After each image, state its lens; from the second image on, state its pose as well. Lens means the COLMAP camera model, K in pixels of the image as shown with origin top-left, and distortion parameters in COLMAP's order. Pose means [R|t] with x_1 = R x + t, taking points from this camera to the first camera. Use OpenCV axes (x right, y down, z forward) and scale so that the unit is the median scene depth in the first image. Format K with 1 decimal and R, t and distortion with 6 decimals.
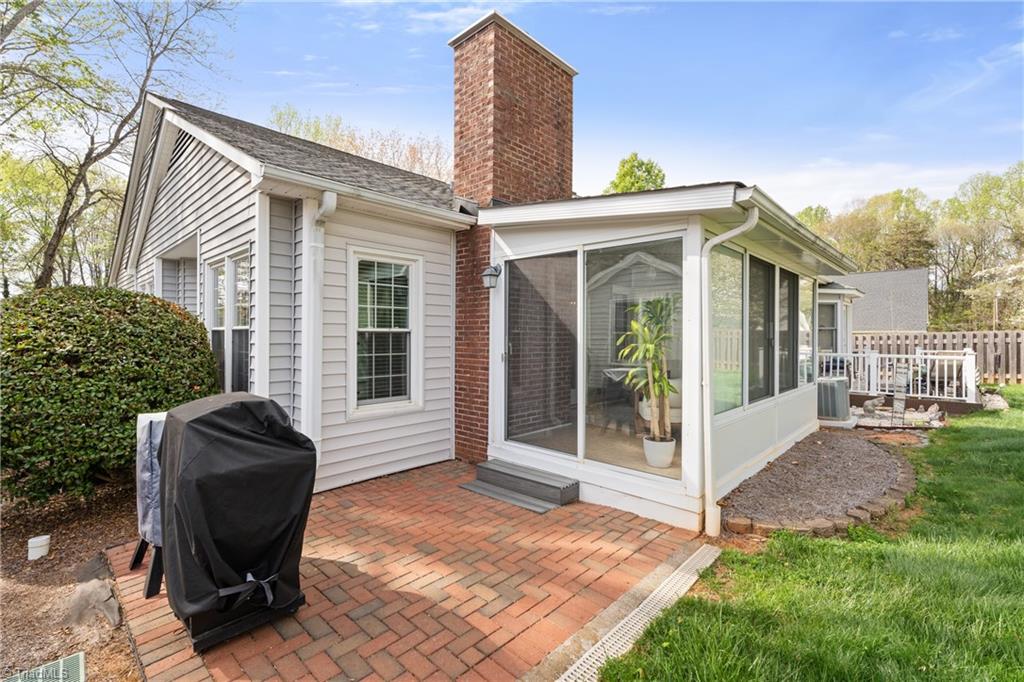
lens RADIAL K [[452.1, 0, 512.9], [0, 452.1, 345.7], [0, 0, 1]] dist [0.000572, -0.000345]
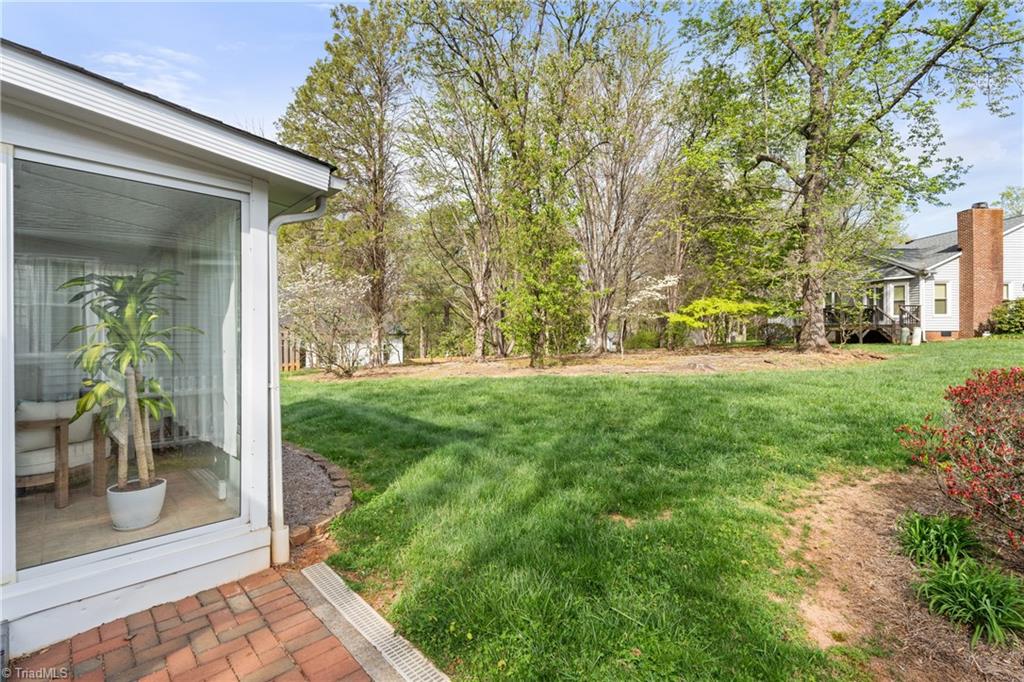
lens RADIAL K [[452.1, 0, 512.9], [0, 452.1, 345.7], [0, 0, 1]] dist [0.000572, -0.000345]
pose [[0.035737, -0.021336, 0.999133, -0.391902], [0.024465, 0.999491, 0.020468, 0.001704], [-0.999062, 0.023712, 0.036241, 0.520319]]
